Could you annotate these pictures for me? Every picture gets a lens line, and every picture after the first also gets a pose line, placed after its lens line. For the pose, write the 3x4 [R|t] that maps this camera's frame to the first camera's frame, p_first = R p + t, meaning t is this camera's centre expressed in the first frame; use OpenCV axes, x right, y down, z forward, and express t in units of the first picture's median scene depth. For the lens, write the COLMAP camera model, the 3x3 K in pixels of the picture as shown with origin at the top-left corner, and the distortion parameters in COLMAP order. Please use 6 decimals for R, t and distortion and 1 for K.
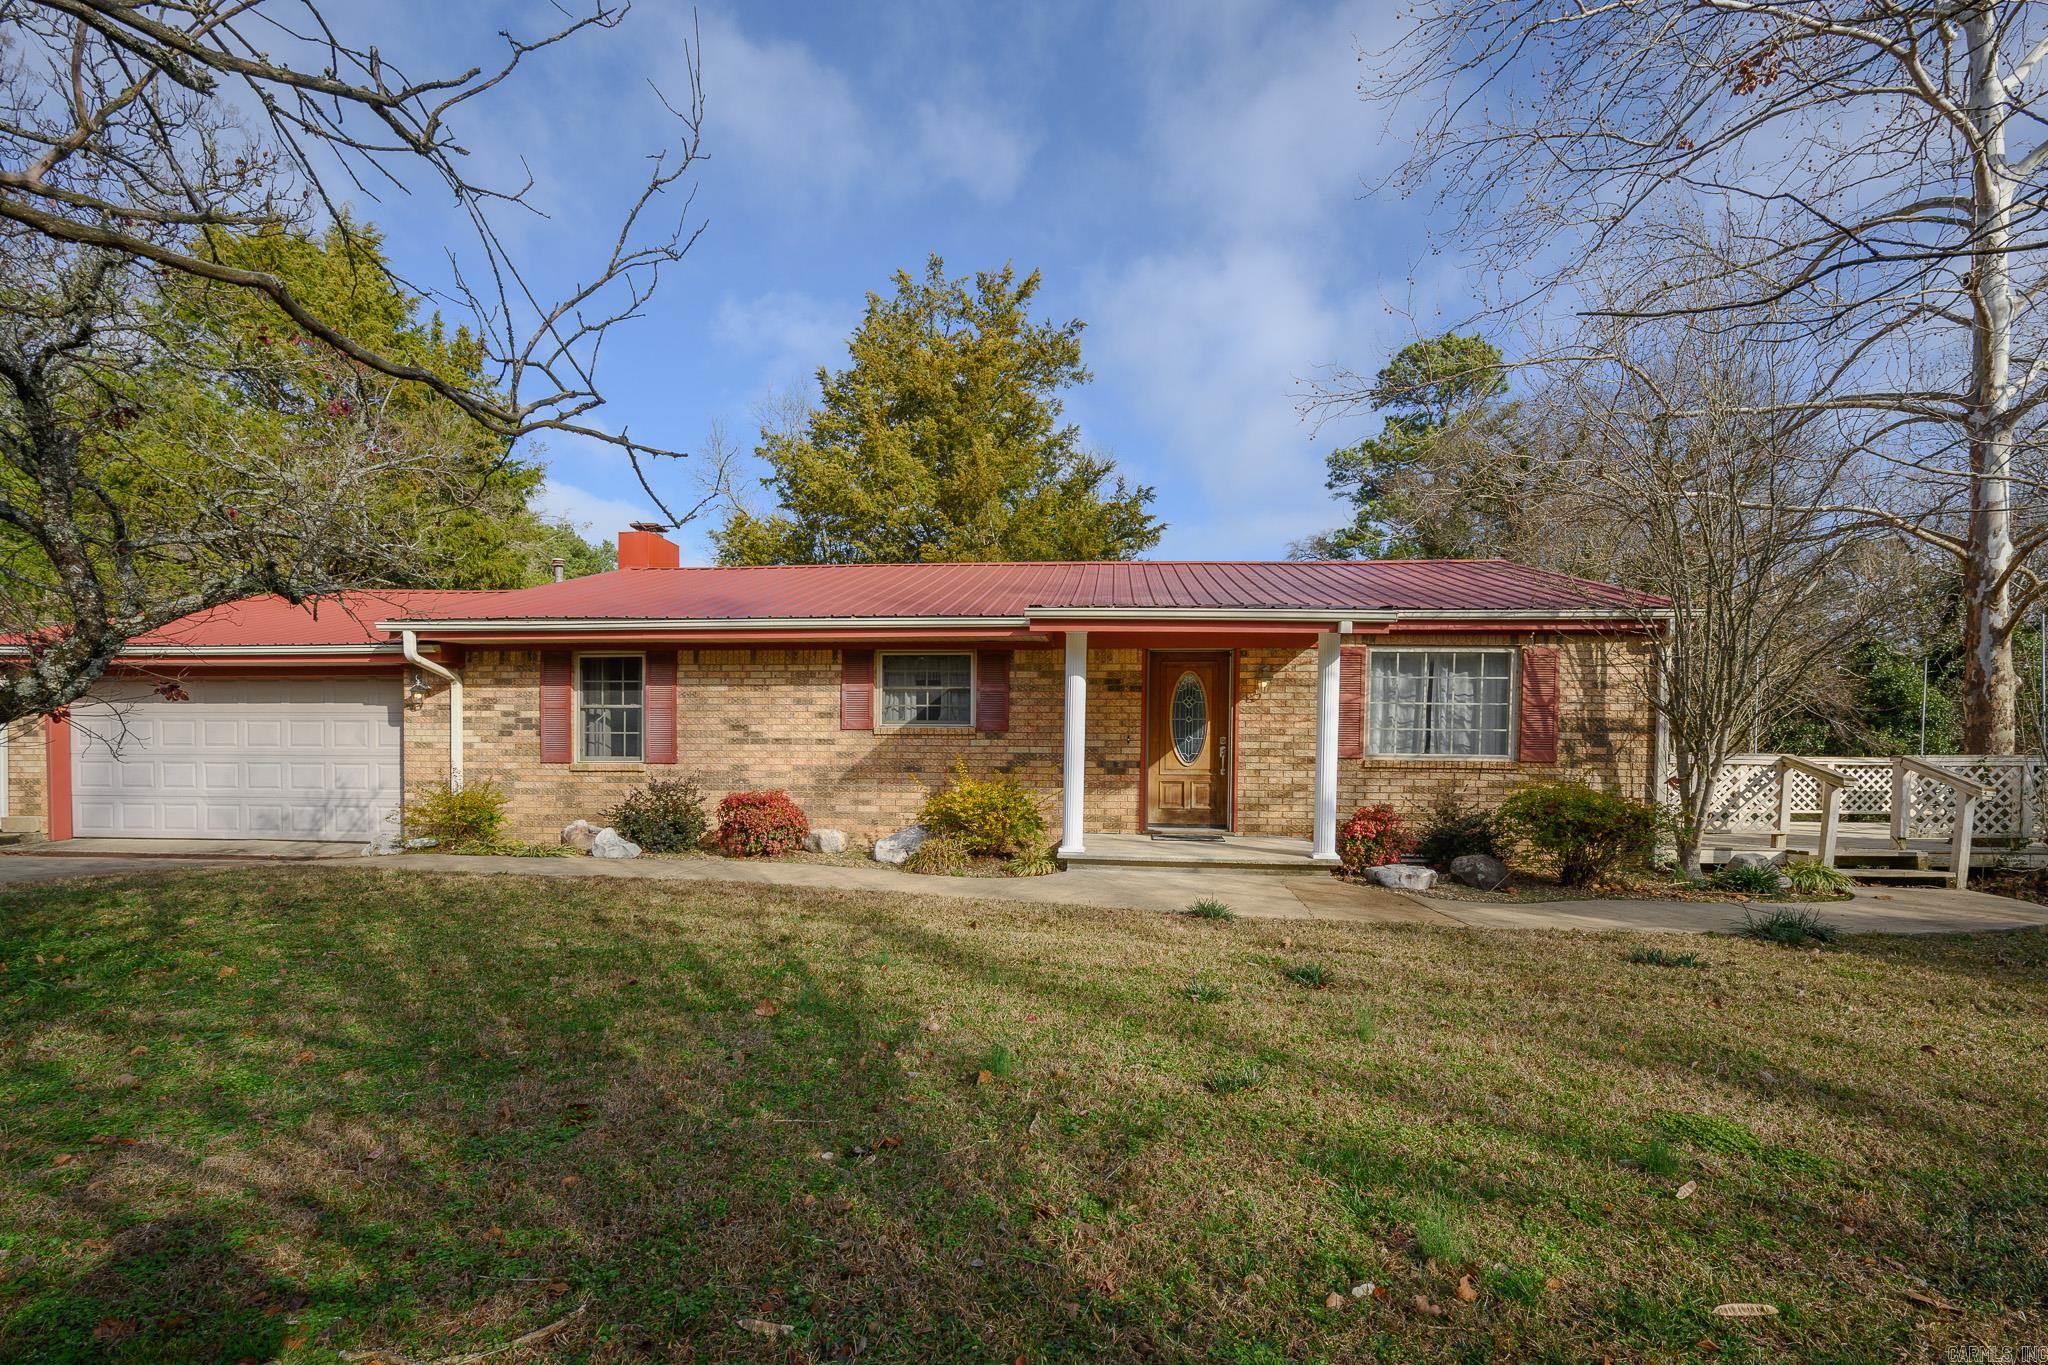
lens RADIAL K [[817.0, 0, 1113.0], [0, 817.0, 779.1], [0, 0, 1]] dist [-0.001975, 0.001399]
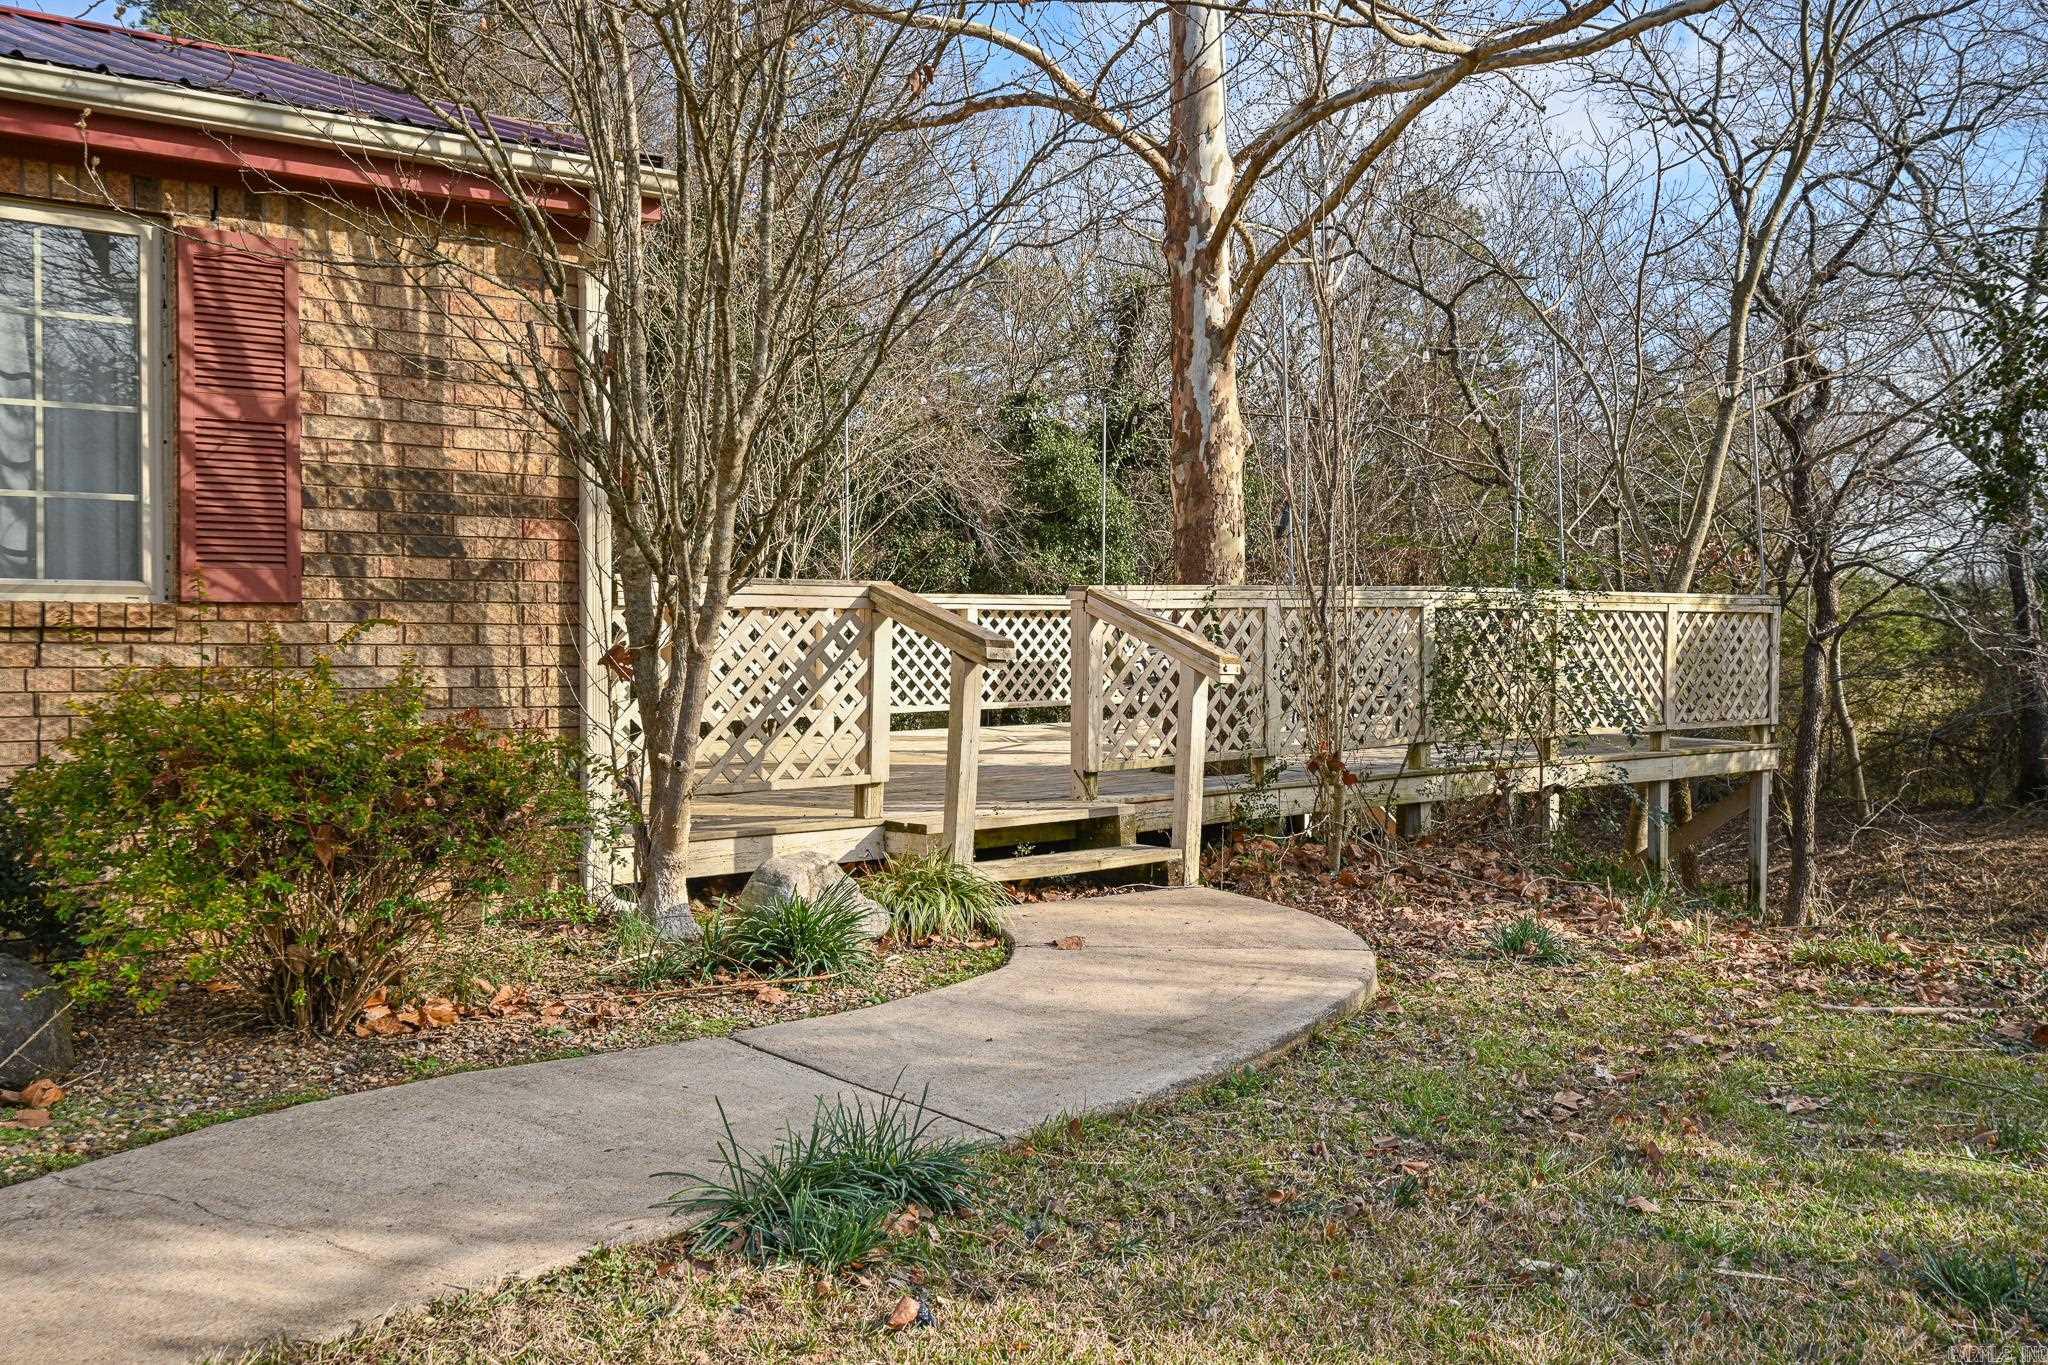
lens RADIAL K [[1737.0, 0, 1023.3], [0, 1737.0, 680.7], [0, 0, 1]] dist [0.011867, 0.006195]
pose [[0.736588, -0.033520, 0.675511, 0.276582], [0.023663, 0.999437, 0.023792, -0.000482], [-0.675928, -0.001540, 0.736966, 0.299474]]
